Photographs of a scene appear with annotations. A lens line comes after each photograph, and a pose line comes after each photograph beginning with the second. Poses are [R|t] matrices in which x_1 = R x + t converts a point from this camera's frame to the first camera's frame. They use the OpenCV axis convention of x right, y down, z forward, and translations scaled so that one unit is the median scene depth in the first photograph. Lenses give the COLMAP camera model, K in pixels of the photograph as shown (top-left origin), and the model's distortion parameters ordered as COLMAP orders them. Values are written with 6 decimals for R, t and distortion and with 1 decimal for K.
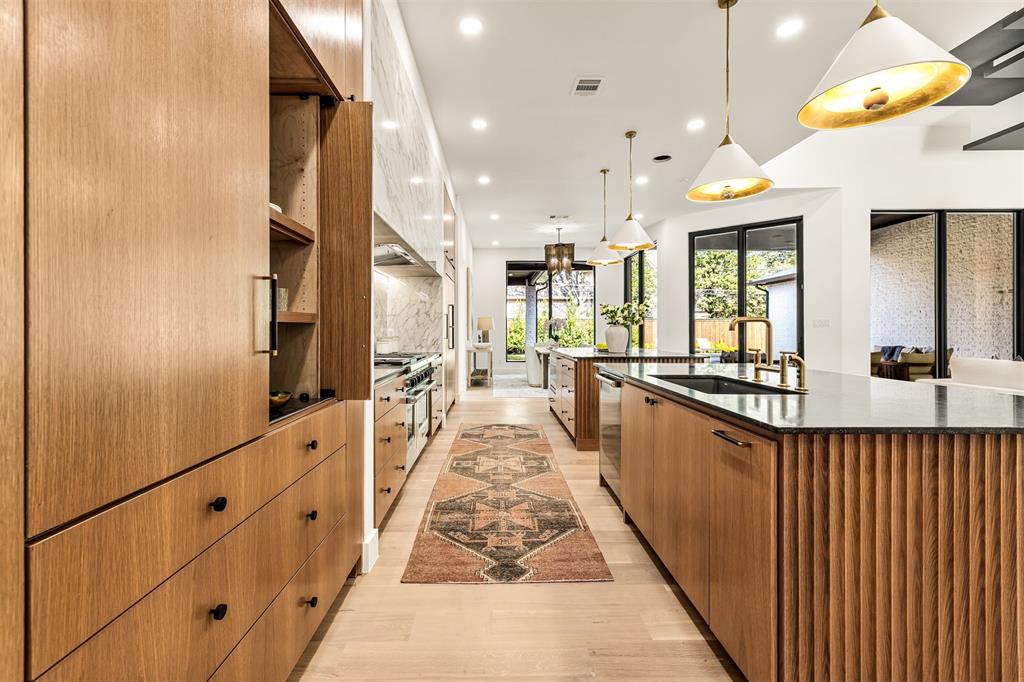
lens RADIAL K [[434.8, 0, 495.3], [0, 434.8, 329.1], [0, 0, 1]] dist [0.002300, 0.000806]
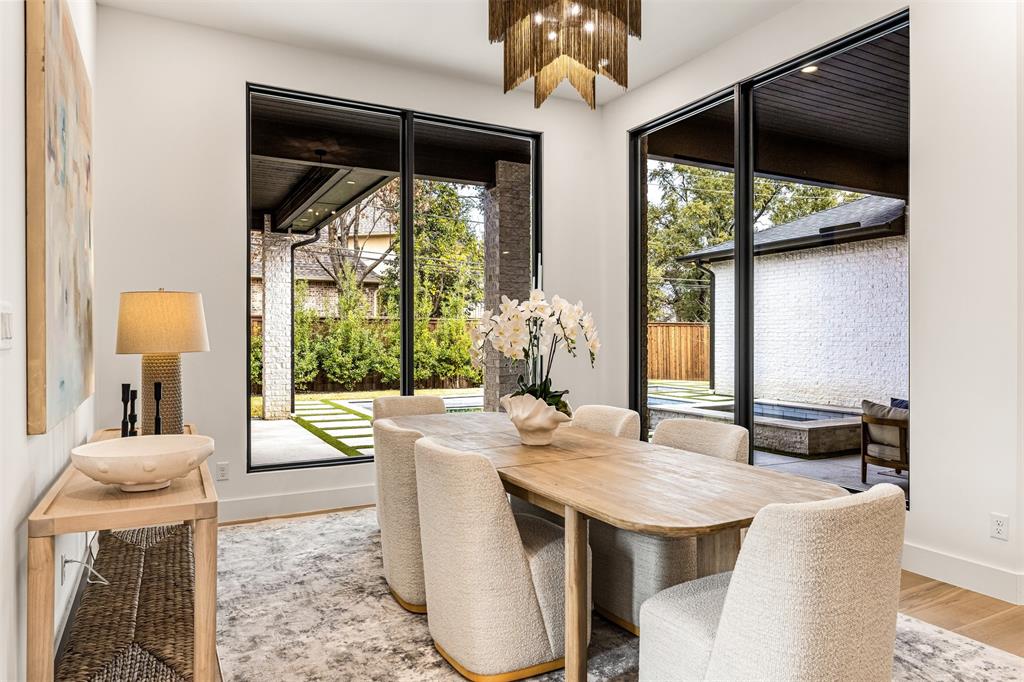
lens RADIAL K [[651.6, 0, 505.3], [0, 651.6, 336.2], [0, 0, 1]] dist [-0.007953, -0.000785]
pose [[0.881318, -0.003294, 0.472513, -0.014228], [0.002912, 0.999995, 0.001538, -0.005822], [-0.472515, 0.000020, 0.881323, 0.373369]]
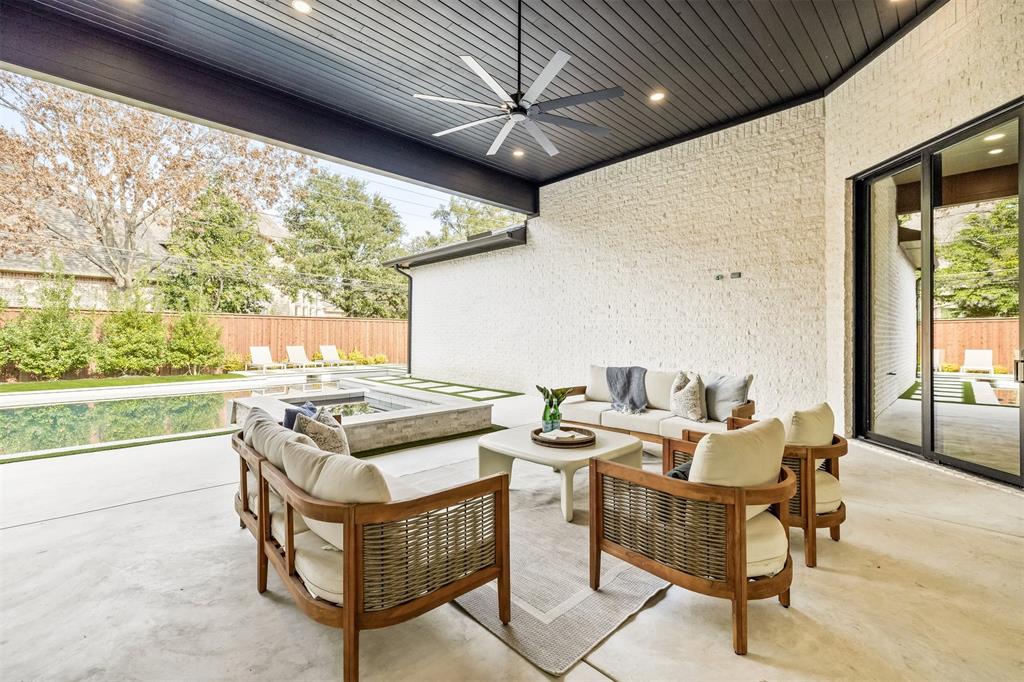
lens RADIAL K [[434.8, 0, 509.3], [0, 434.8, 330.8], [0, 0, 1]] dist [0.002300, 0.000806]
pose [[0.712707, 0.008581, 0.701409, 0.255960], [-0.006856, 0.999963, -0.005267, 0.000397], [-0.701428, -0.001054, 0.712739, 0.402165]]
